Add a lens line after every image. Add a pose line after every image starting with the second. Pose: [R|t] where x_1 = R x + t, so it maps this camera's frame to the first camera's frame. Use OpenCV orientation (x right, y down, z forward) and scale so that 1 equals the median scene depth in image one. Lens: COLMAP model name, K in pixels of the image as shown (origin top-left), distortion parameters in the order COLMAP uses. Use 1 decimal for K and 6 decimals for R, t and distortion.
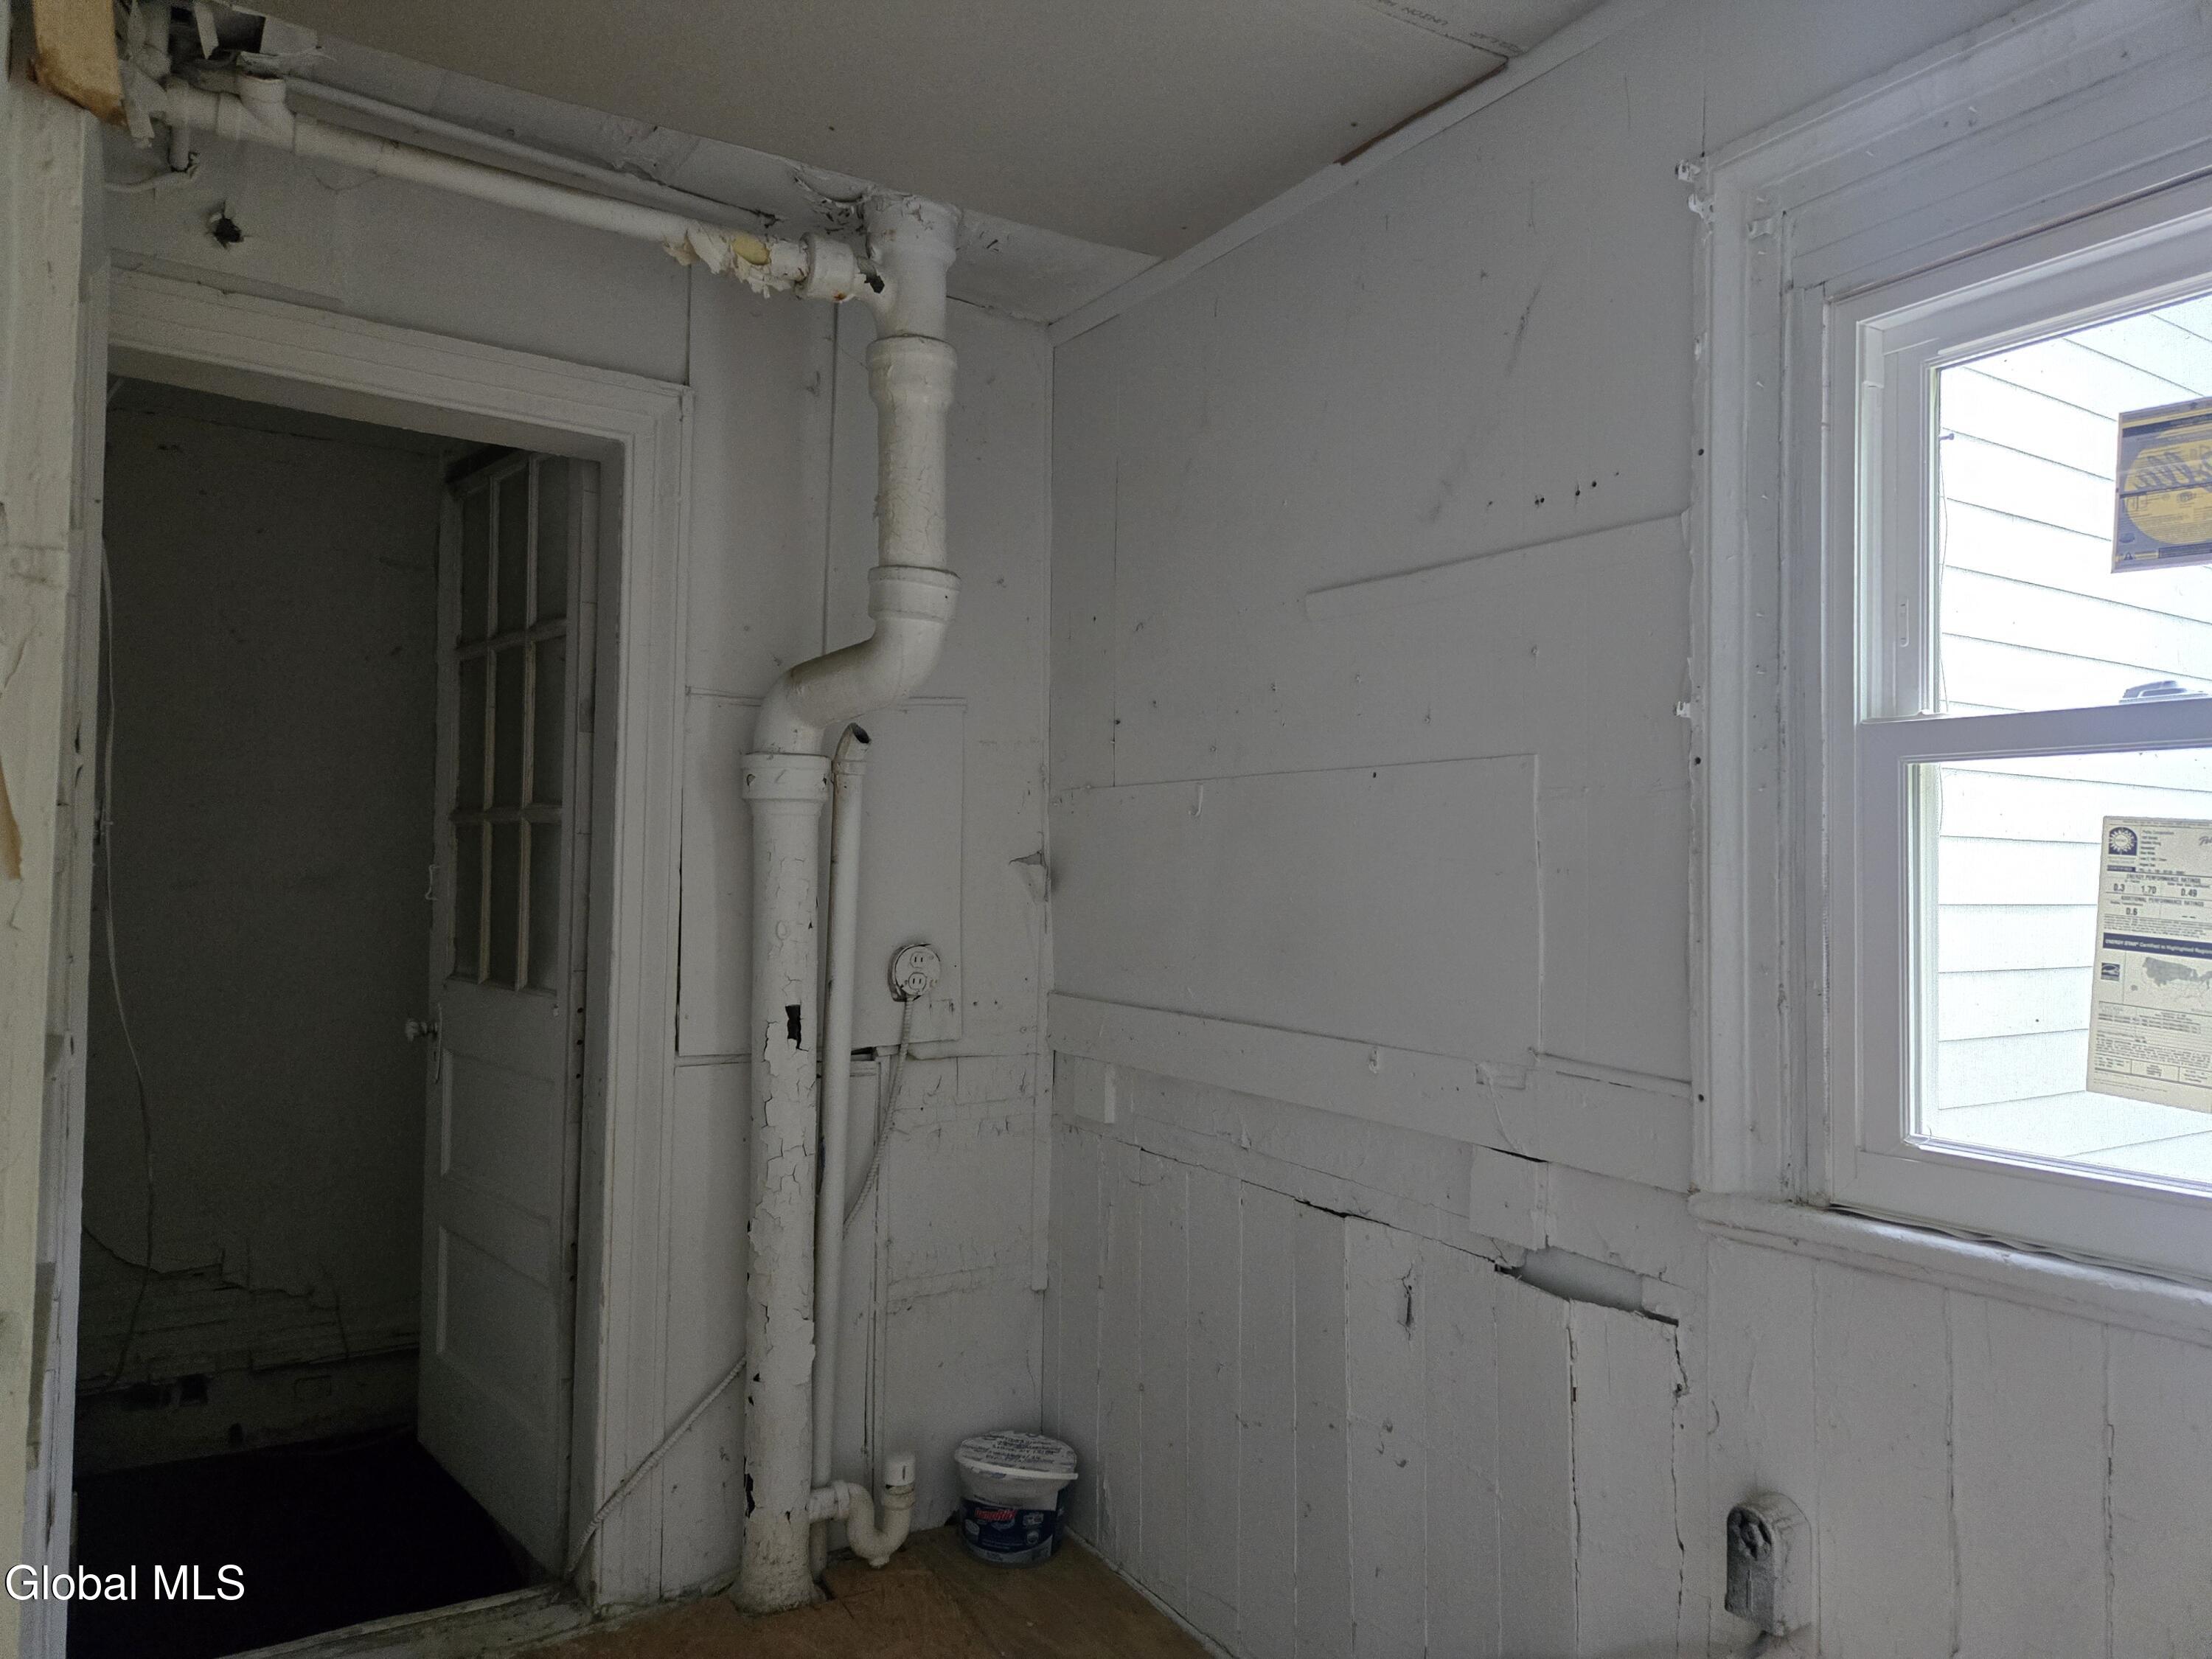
lens RADIAL K [[1465.4, 0, 1100.9], [0, 1465.4, 812.6], [0, 0, 1]] dist [0.064747, -0.054275]
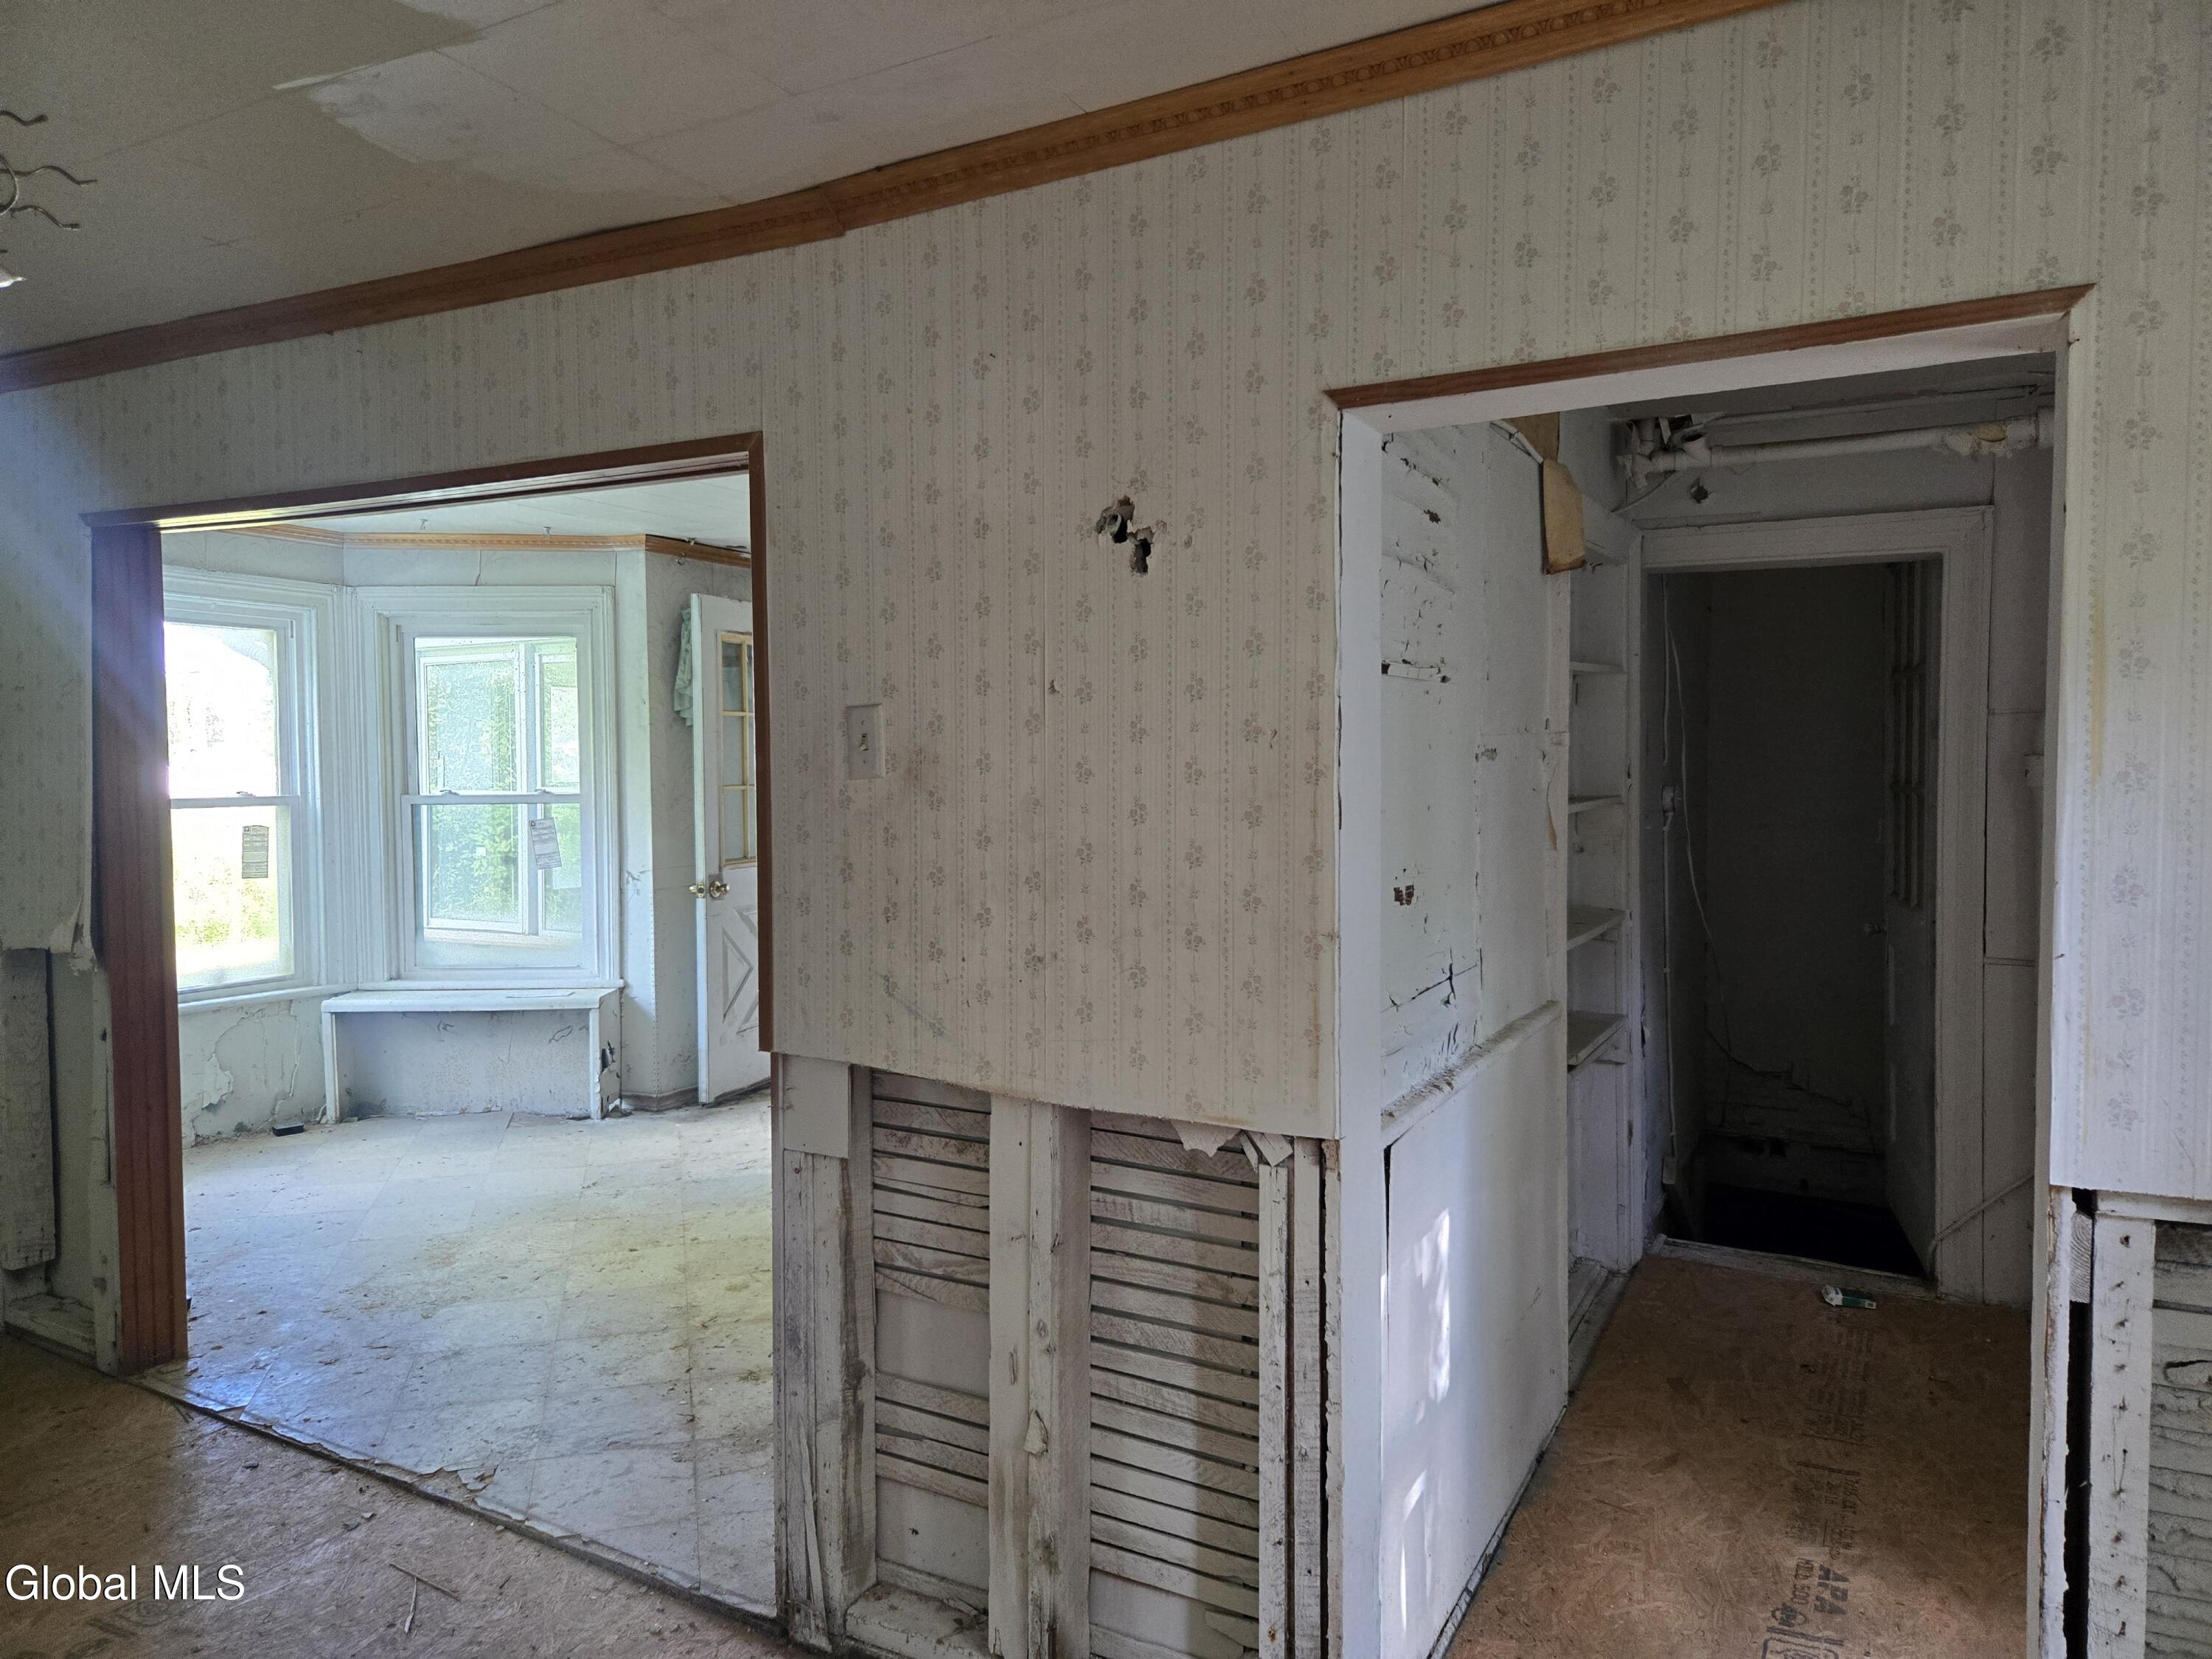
lens RADIAL K [[1465.4, 0, 1100.9], [0, 1465.4, 812.6], [0, 0, 1]] dist [0.064747, -0.054275]
pose [[0.479140, 0.011385, -0.877665, 0.620761], [0.043360, 0.998388, 0.036623, -0.078099], [0.876667, -0.055603, 0.477874, -0.516630]]
